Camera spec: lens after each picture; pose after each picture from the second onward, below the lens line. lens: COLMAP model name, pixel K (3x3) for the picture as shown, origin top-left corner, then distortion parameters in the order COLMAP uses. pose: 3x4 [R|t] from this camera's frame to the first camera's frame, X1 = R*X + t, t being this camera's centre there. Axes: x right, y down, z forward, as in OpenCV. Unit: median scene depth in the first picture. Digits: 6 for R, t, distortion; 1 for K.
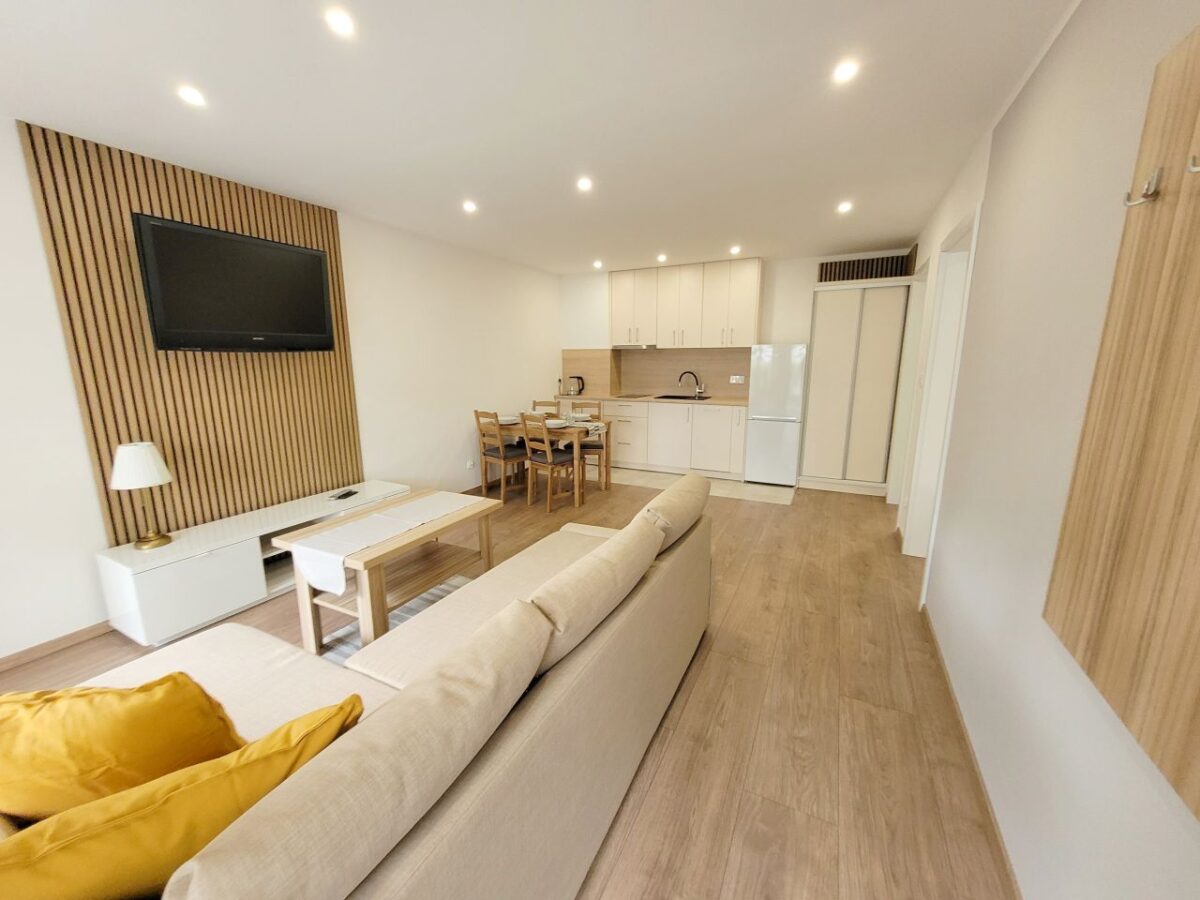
lens RADIAL K [[468.9, 0, 600.0], [0, 468.9, 450.0], [0, 0, 1]] dist [0.000901, -0.000067]
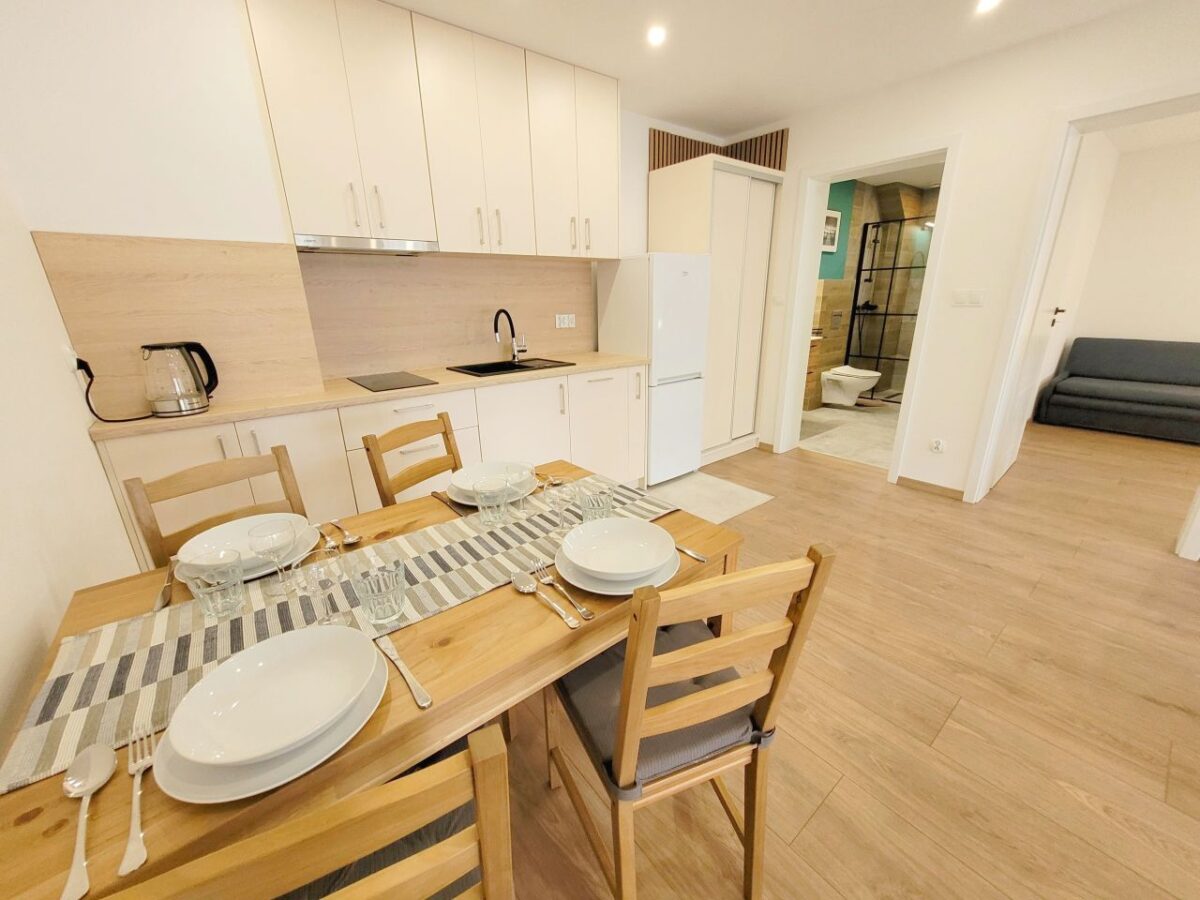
lens RADIAL K [[473.0, 0, 600.0], [0, 473.0, 450.0], [0, 0, 1]] dist [0.006018, -0.000044]
pose [[0.417567, -0.282829, 0.863508, -0.282543], [0.196023, 0.955985, 0.218327, -0.151802], [-0.887250, 0.078101, 0.454628, 0.920841]]
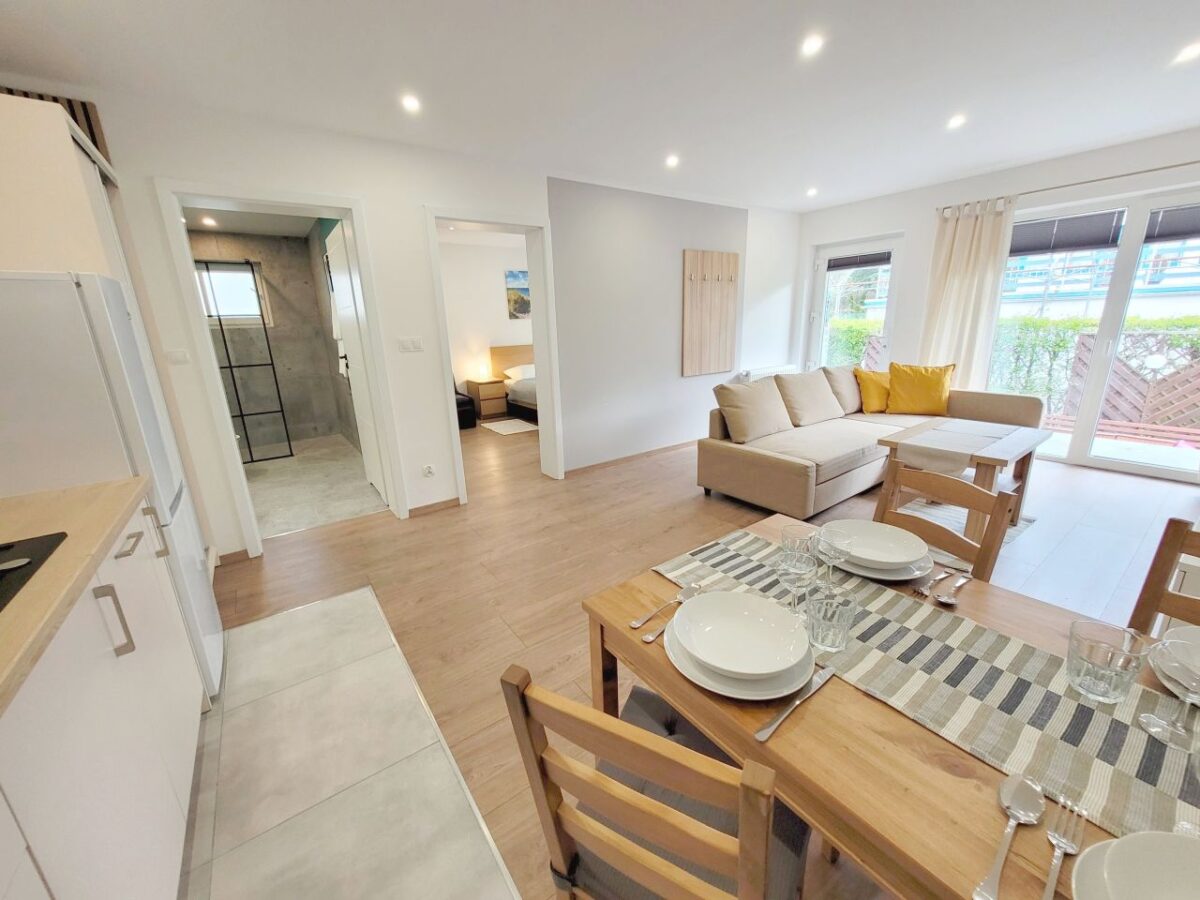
lens RADIAL K [[468.9, 0, 600.0], [0, 468.9, 450.0], [0, 0, 1]] dist [0.000901, -0.000067]
pose [[-0.890186, -0.088088, 0.447001, -0.076962], [0.124155, 0.897095, 0.424036, -0.235260], [-0.438355, 0.432968, -0.787644, 1.270917]]
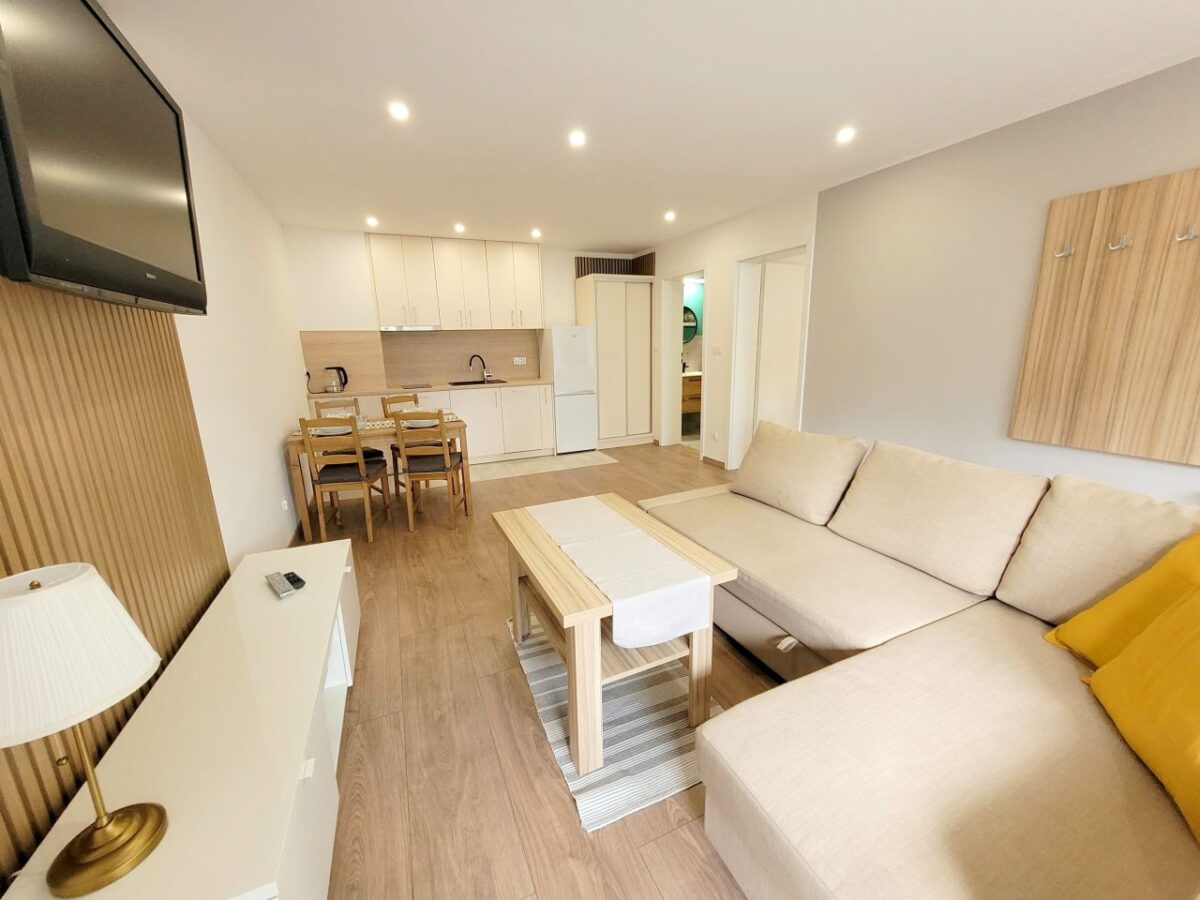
lens RADIAL K [[468.9, 0, 600.0], [0, 468.9, 450.0], [0, 0, 1]] dist [0.000901, -0.000067]
pose [[0.630534, -0.183452, 0.754170, -0.524058], [0.171233, 0.980604, 0.095371, -0.034079], [-0.757038, 0.069004, 0.649717, 0.269848]]
